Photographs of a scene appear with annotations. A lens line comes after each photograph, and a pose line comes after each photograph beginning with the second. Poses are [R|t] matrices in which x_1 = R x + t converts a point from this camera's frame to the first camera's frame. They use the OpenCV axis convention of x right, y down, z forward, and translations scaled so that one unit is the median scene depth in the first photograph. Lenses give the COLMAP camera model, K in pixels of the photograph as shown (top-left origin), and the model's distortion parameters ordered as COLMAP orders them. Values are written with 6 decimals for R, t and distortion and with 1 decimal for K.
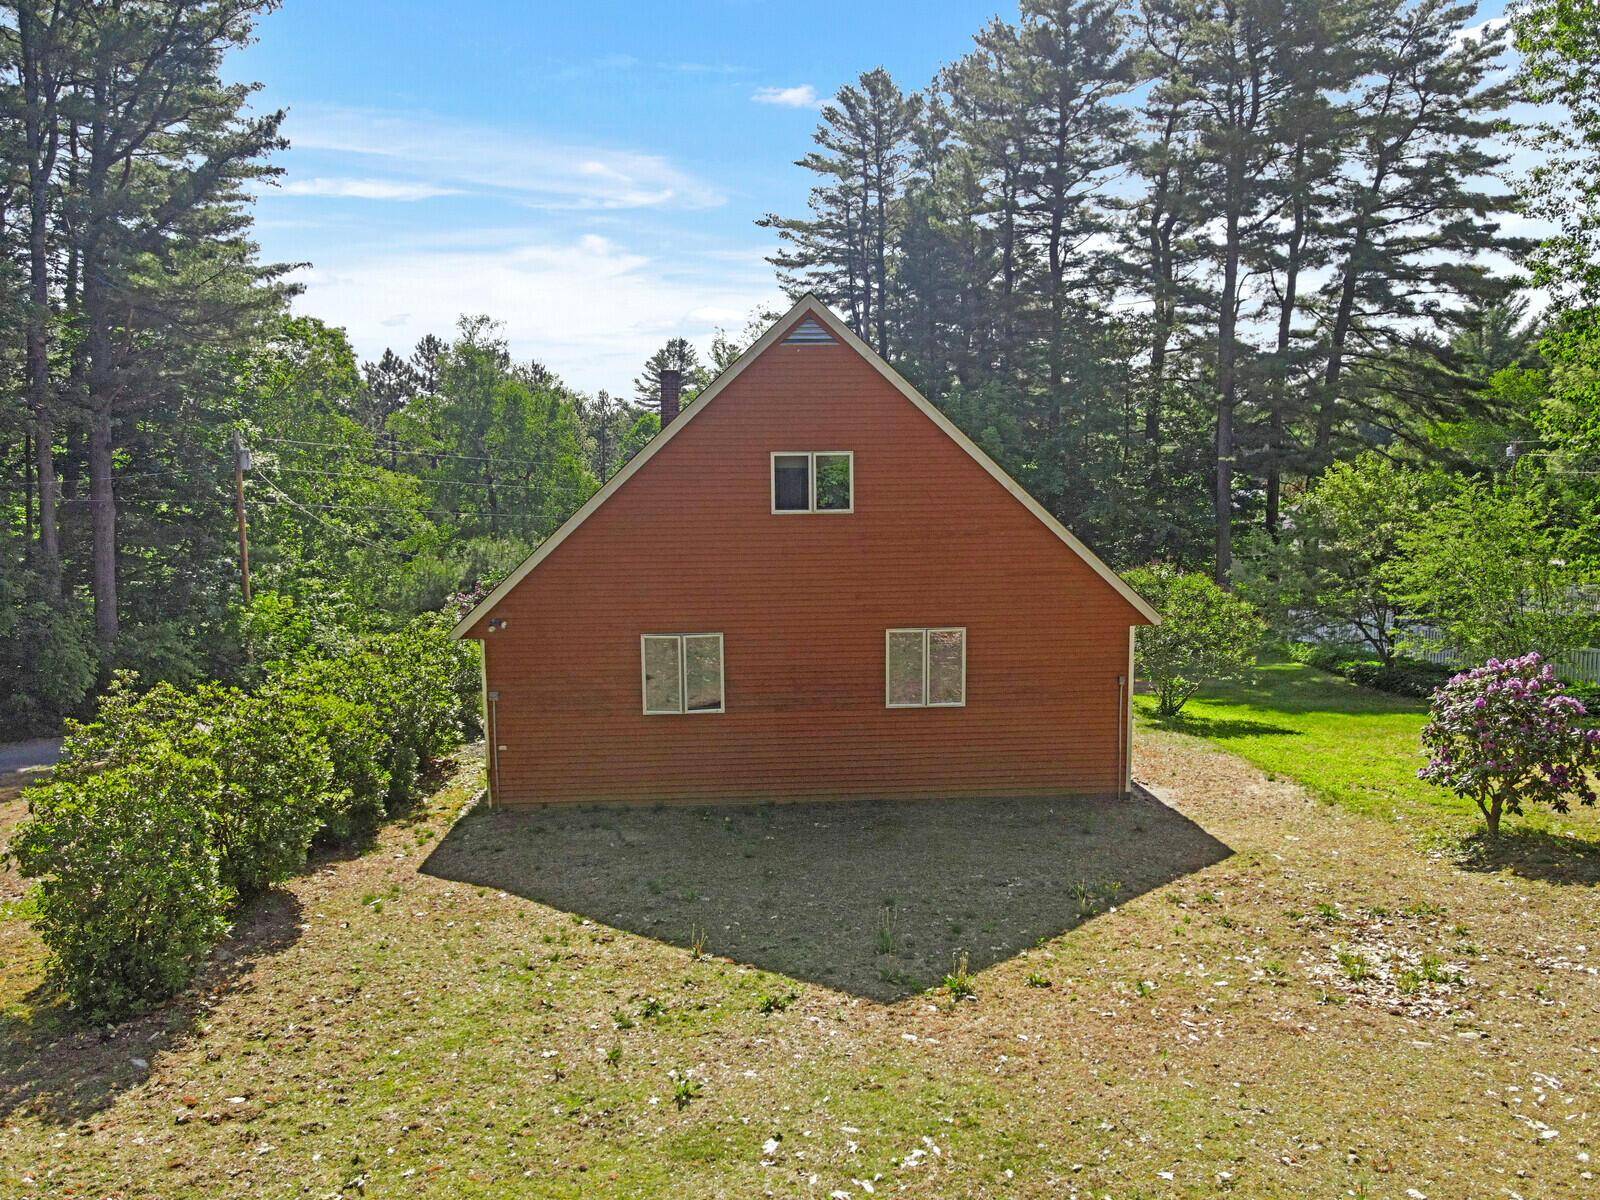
lens RADIAL K [[1162.8, 0, 800.0], [0, 1162.8, 600.0], [0, 0, 1]] dist [0.008969, 0.004247]
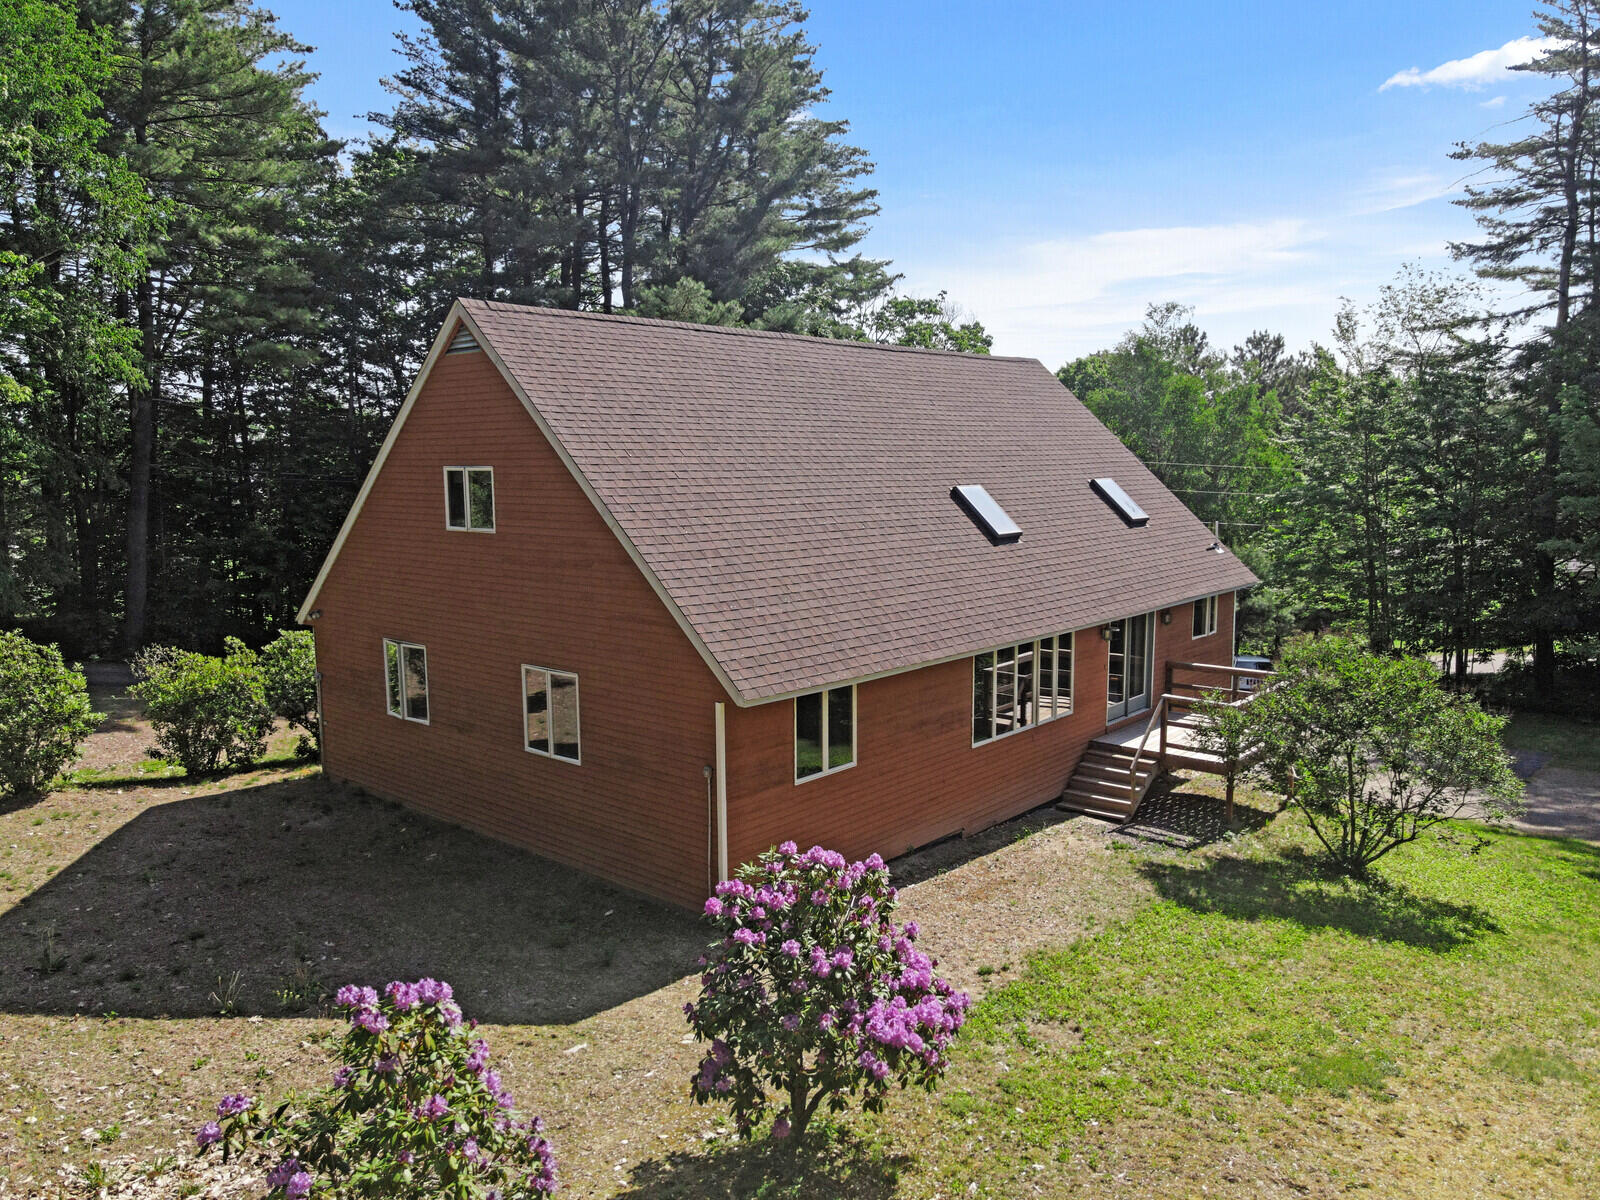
lens RADIAL K [[1162.8, 0, 800.0], [0, 1162.8, 600.0], [0, 0, 1]] dist [0.008969, 0.004247]
pose [[0.707523, 0.091940, -0.700684, 0.866837], [-0.085889, 0.995338, 0.043876, -0.083633], [0.701451, 0.029138, 0.712121, 0.514132]]
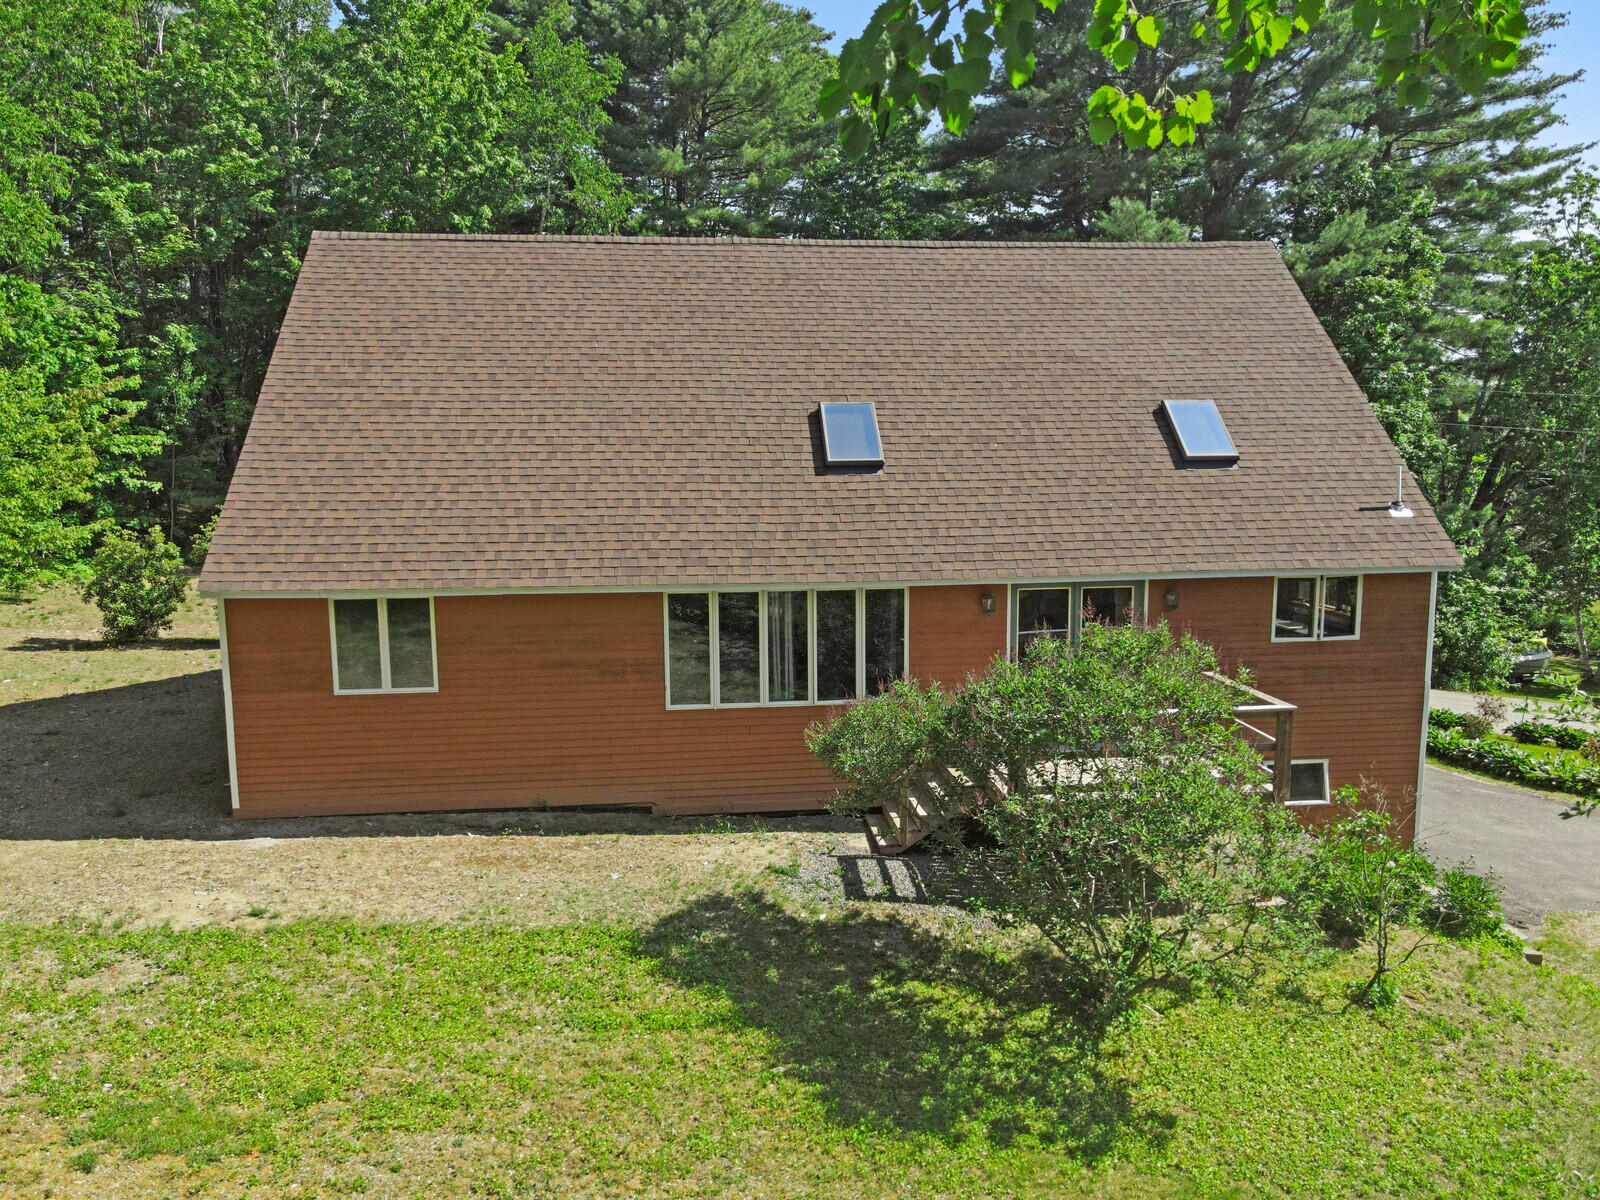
lens RADIAL K [[1166.6, 0, 819.6], [0, 1166.6, 602.4], [0, 0, 1]] dist [0.001302, 0.002436]
pose [[0.053764, 0.147243, -0.987638, 1.089279], [-0.117298, 0.983152, 0.140189, -0.128320], [0.991640, 0.108311, 0.070129, 1.335986]]
